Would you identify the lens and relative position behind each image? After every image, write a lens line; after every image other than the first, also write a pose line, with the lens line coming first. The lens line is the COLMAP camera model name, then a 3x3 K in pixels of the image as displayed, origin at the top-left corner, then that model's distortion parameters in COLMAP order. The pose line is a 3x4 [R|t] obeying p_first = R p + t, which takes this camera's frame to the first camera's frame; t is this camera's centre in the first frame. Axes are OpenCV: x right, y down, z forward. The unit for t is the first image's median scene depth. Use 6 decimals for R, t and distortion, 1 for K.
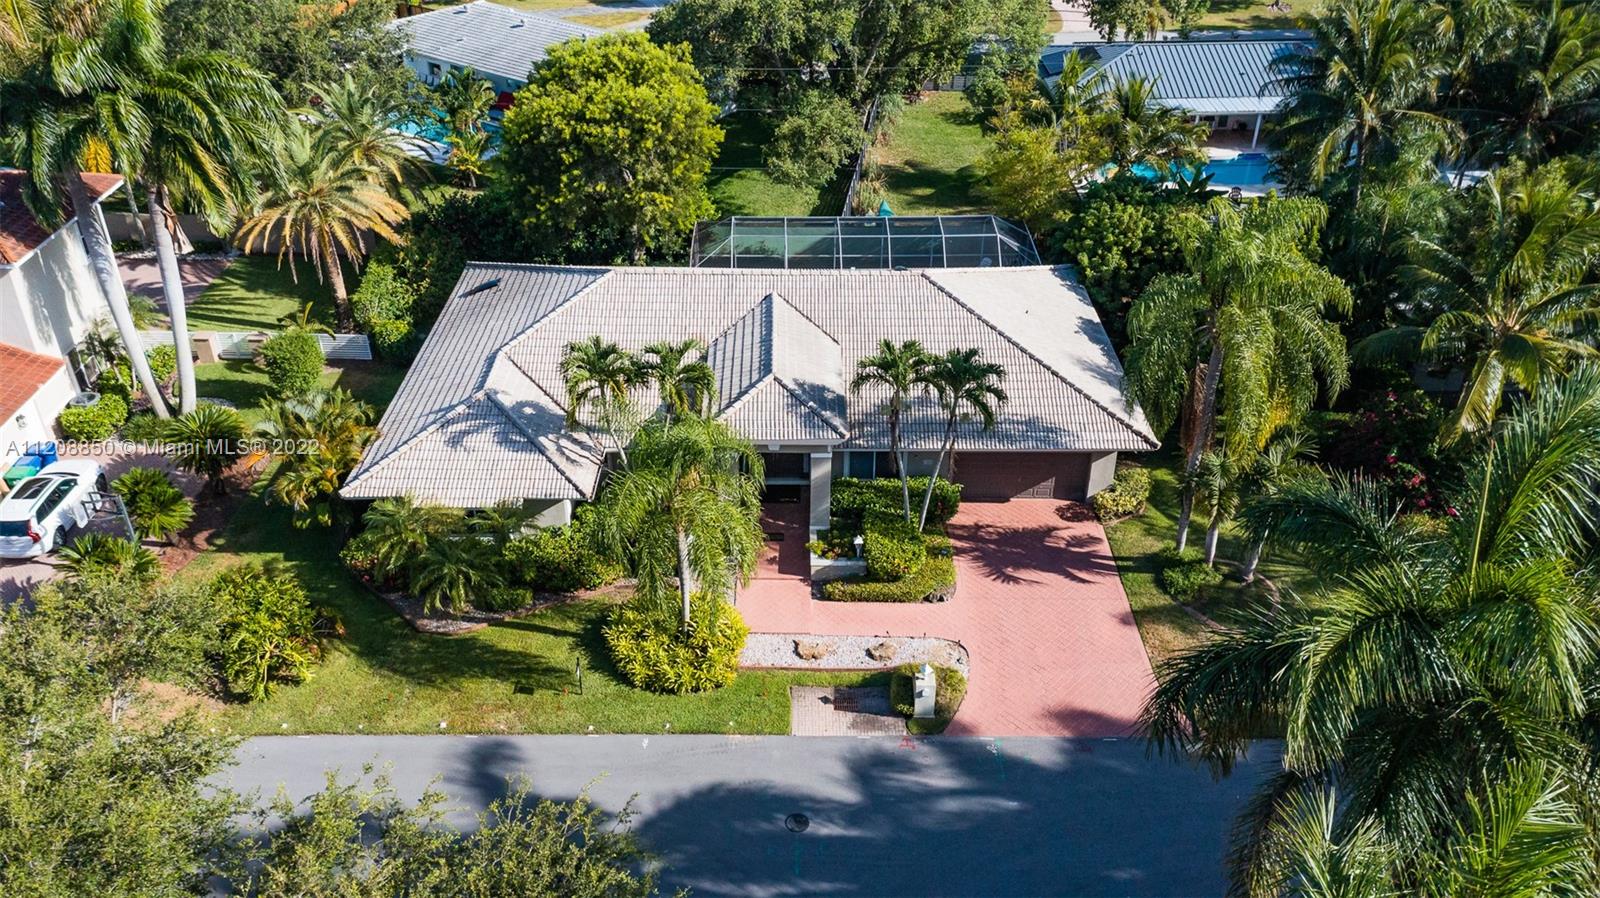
lens RADIAL K [[1264.4, 0, 800.0], [0, 1264.4, 449.0], [0, 0, 1]] dist [0.192107, -0.001892]
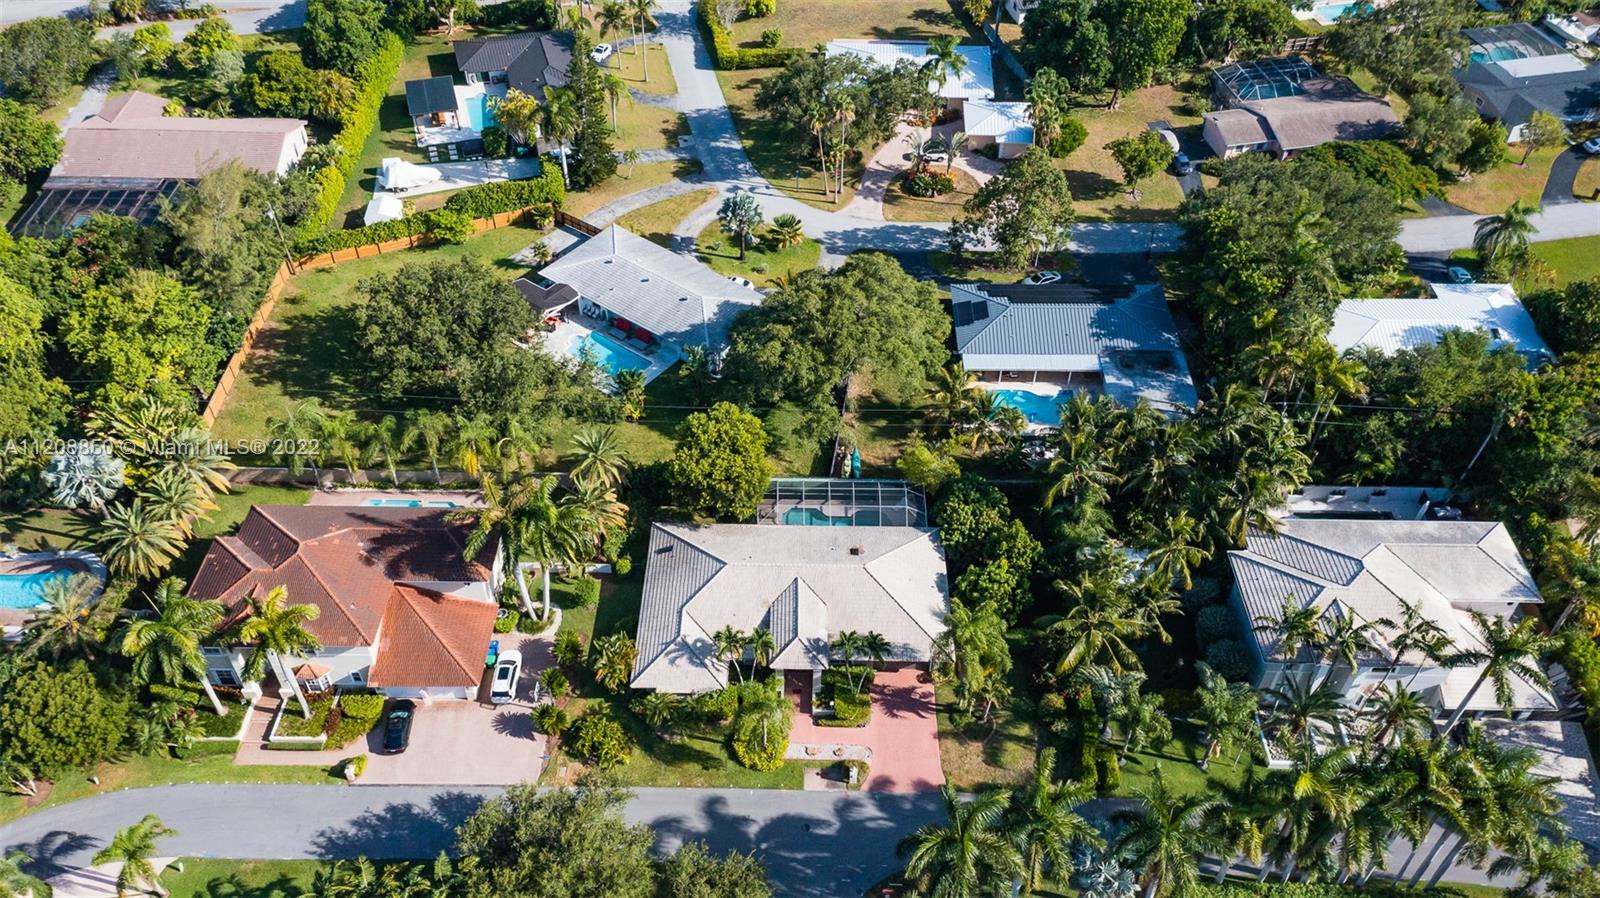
lens RADIAL K [[1264.4, 0, 800.0], [0, 1264.4, 449.0], [0, 0, 1]] dist [0.192107, -0.001892]
pose [[0.999883, 0.011568, -0.010050, 0.002692], [-0.009701, 0.985538, 0.169178, -0.838315], [0.011862, -0.169061, 0.985534, -1.383811]]
